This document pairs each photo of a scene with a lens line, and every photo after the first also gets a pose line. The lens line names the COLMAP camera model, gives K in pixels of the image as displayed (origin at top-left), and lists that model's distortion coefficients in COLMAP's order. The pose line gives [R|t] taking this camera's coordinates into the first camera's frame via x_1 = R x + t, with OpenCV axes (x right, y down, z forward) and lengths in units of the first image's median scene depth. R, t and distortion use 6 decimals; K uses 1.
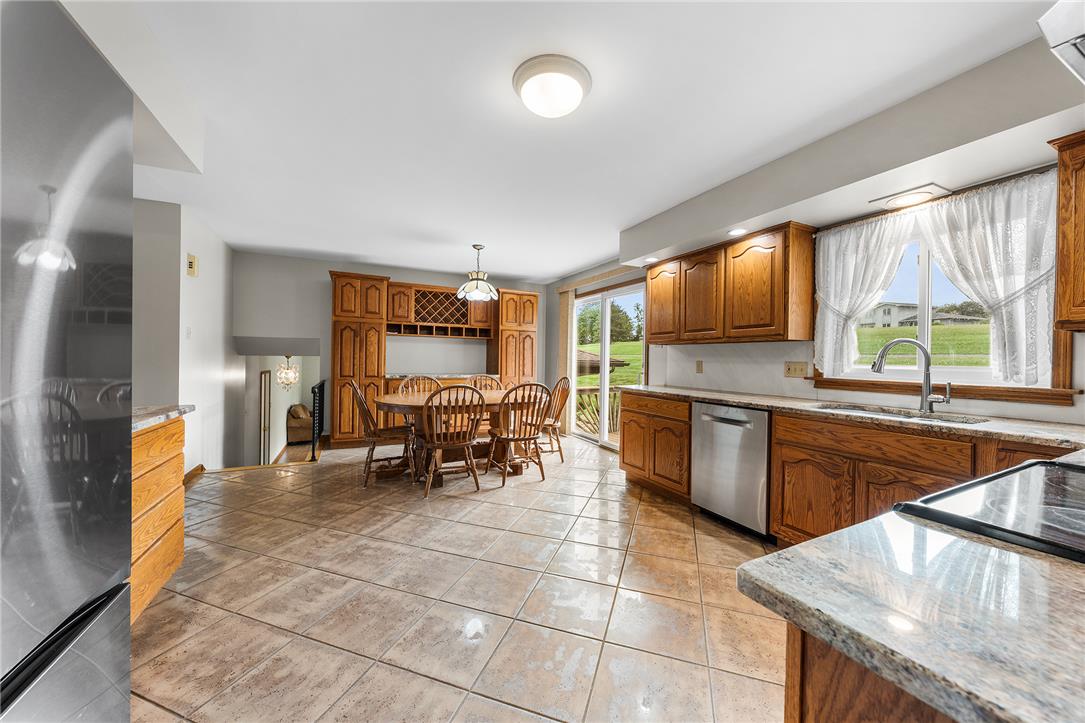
lens RADIAL K [[377.5, 0, 543.2], [0, 377.5, 359.3], [0, 0, 1]] dist [-0.000056, -0.000003]
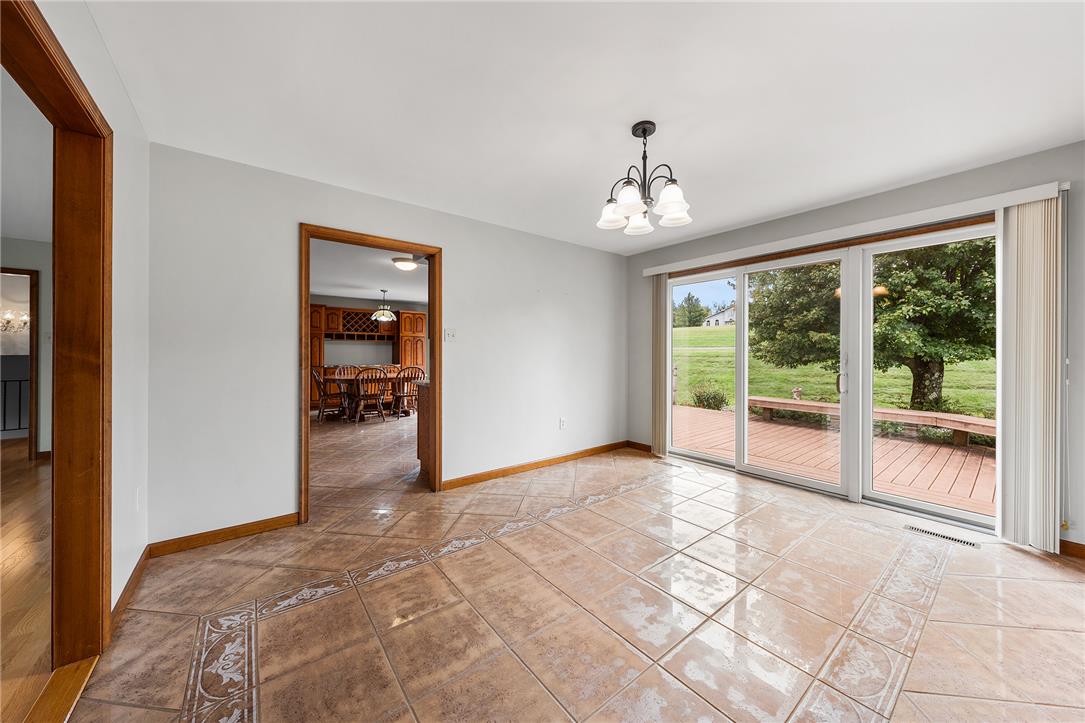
lens RADIAL K [[377.5, 0, 539.1], [0, 377.5, 354.3], [0, 0, 1]] dist [-0.000056, -0.000003]
pose [[0.980251, -0.011828, 0.197404, 0.157554], [0.012375, 0.999922, -0.001535, 0.008283], [-0.197371, 0.003948, 0.980321, -0.736313]]
